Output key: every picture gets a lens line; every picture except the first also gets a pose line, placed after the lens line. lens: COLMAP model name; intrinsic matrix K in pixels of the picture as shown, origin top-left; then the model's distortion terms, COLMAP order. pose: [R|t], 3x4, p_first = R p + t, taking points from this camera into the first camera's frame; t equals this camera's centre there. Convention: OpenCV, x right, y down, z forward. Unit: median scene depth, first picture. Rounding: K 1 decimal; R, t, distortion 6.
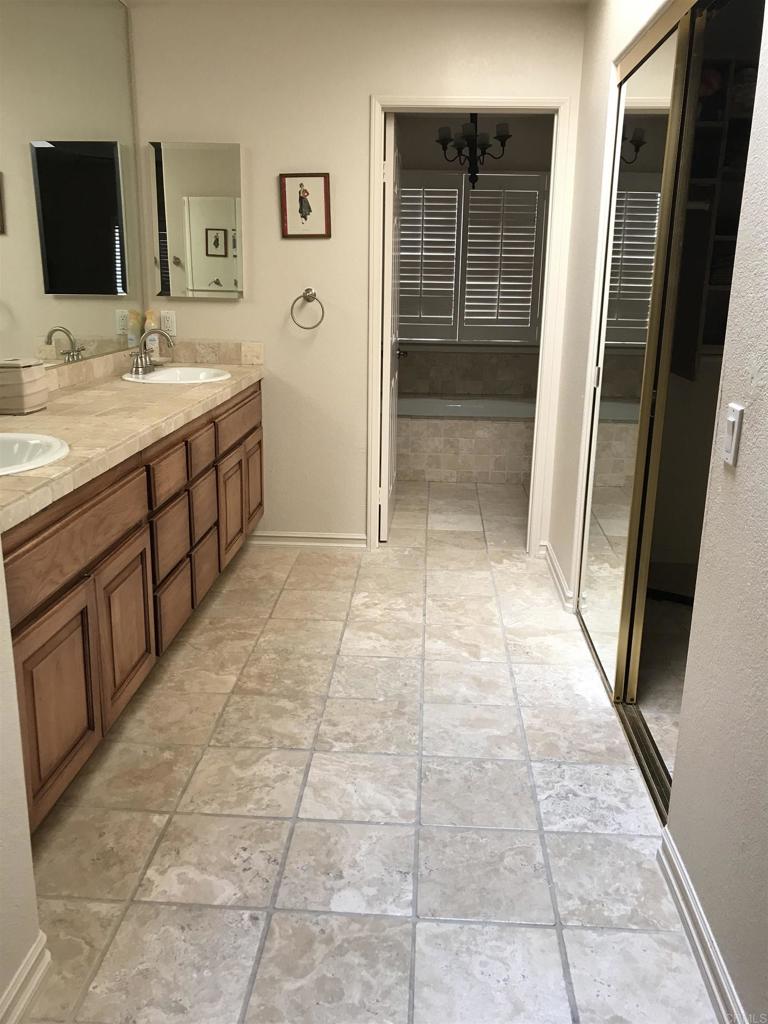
lens RADIAL K [[860.5, 0, 382.6], [0, 860.5, 508.4], [0, 0, 1]] dist [0.042107, -0.014800]
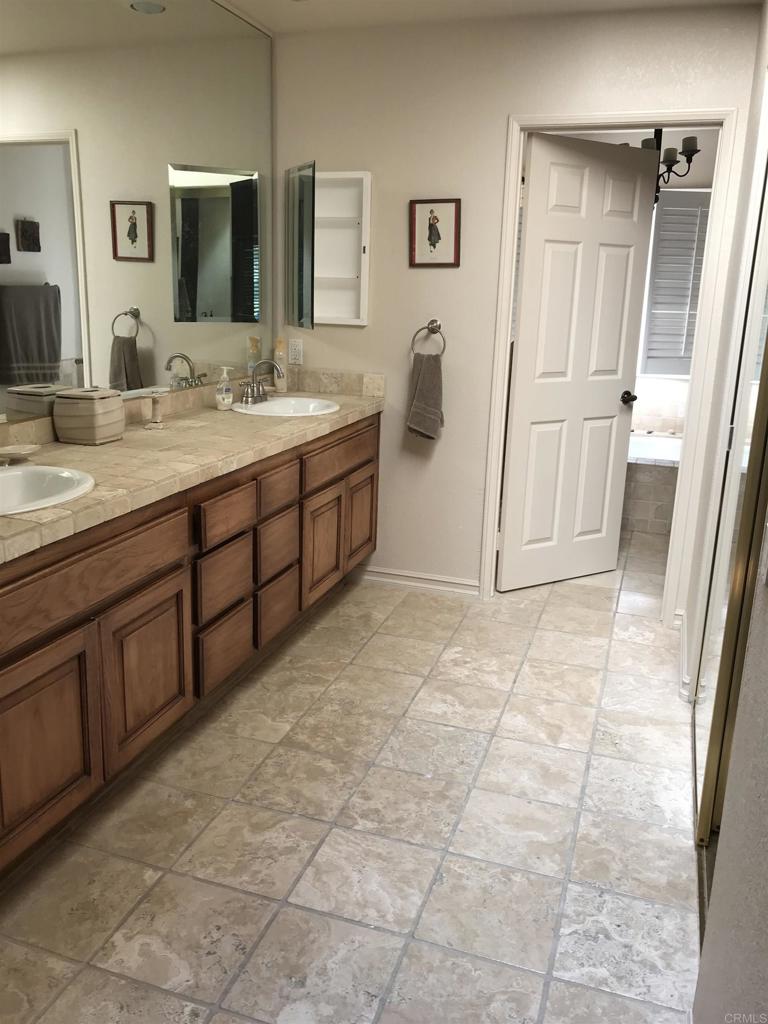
lens RADIAL K [[860.5, 0, 382.9], [0, 860.5, 513.1], [0, 0, 1]] dist [0.042107, -0.014800]
pose [[0.962720, 0.080399, -0.258274, 0.175596], [-0.082662, 0.996575, 0.002103, -0.056827], [0.257559, 0.019325, 0.966069, 0.103645]]
